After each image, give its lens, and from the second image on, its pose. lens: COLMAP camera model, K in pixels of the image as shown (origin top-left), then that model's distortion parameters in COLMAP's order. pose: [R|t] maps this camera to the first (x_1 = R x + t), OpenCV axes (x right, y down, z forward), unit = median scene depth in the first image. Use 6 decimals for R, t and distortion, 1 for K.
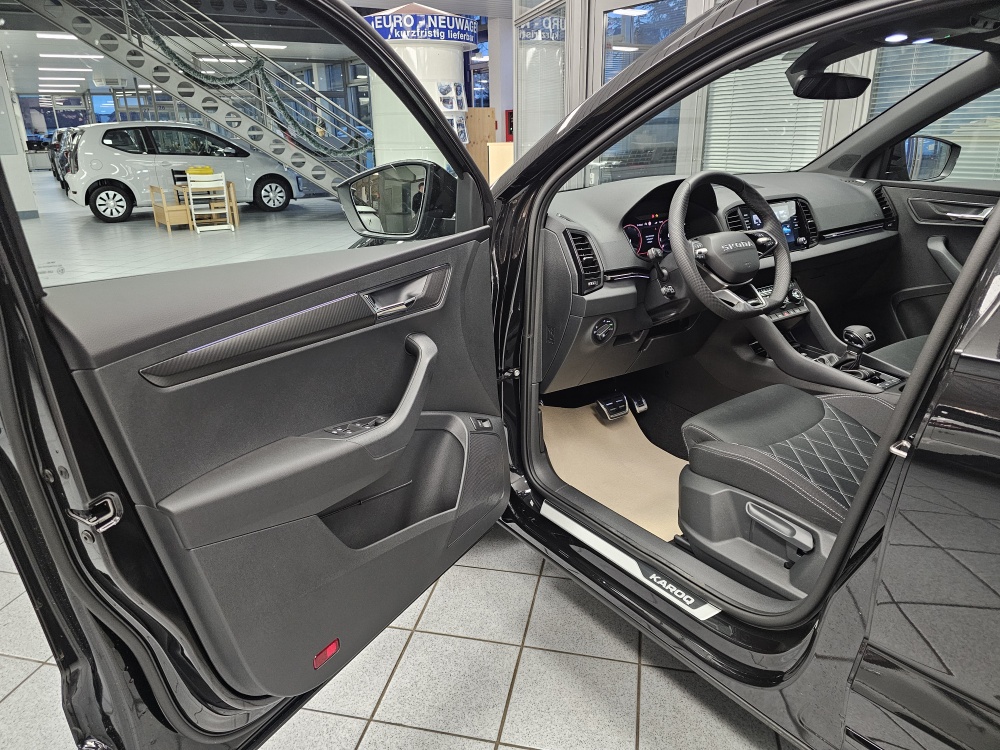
lens RADIAL K [[668.4, 0, 472.7], [0, 668.4, 376.4], [0, 0, 1]] dist [0.045219, -0.077926]
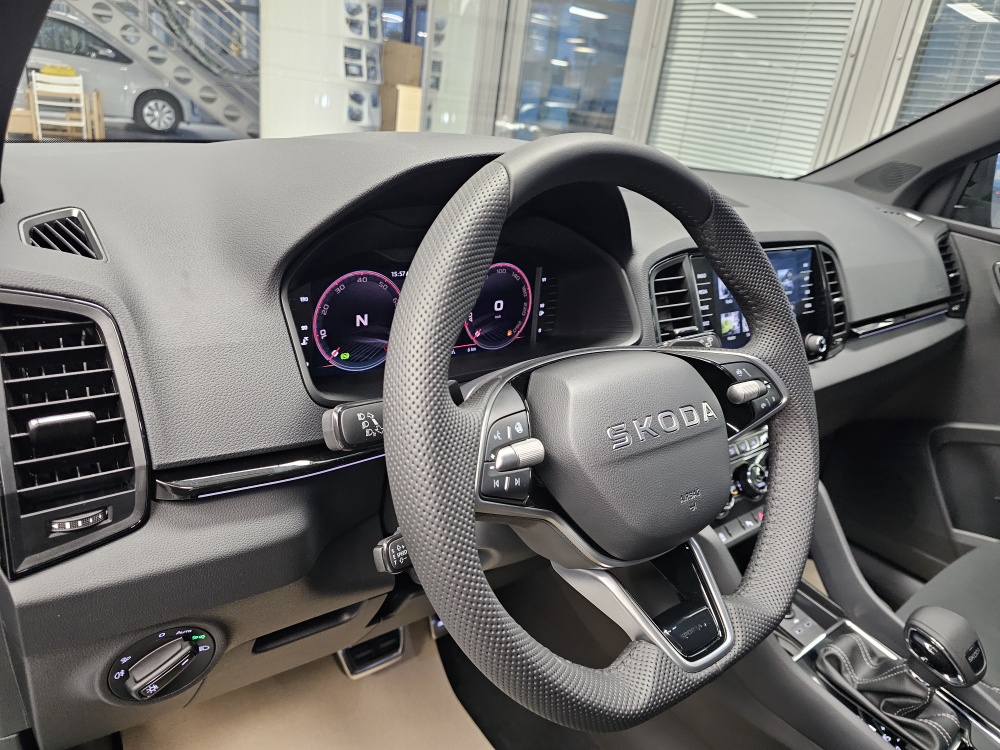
lens RADIAL K [[668.4, 0, 472.7], [0, 668.4, 376.4], [0, 0, 1]] dist [0.045219, -0.077926]
pose [[0.988074, 0.116125, 0.101119, 0.247807], [-0.121273, 0.991538, 0.046321, -0.188237], [-0.094884, -0.058032, 0.993795, 0.636739]]
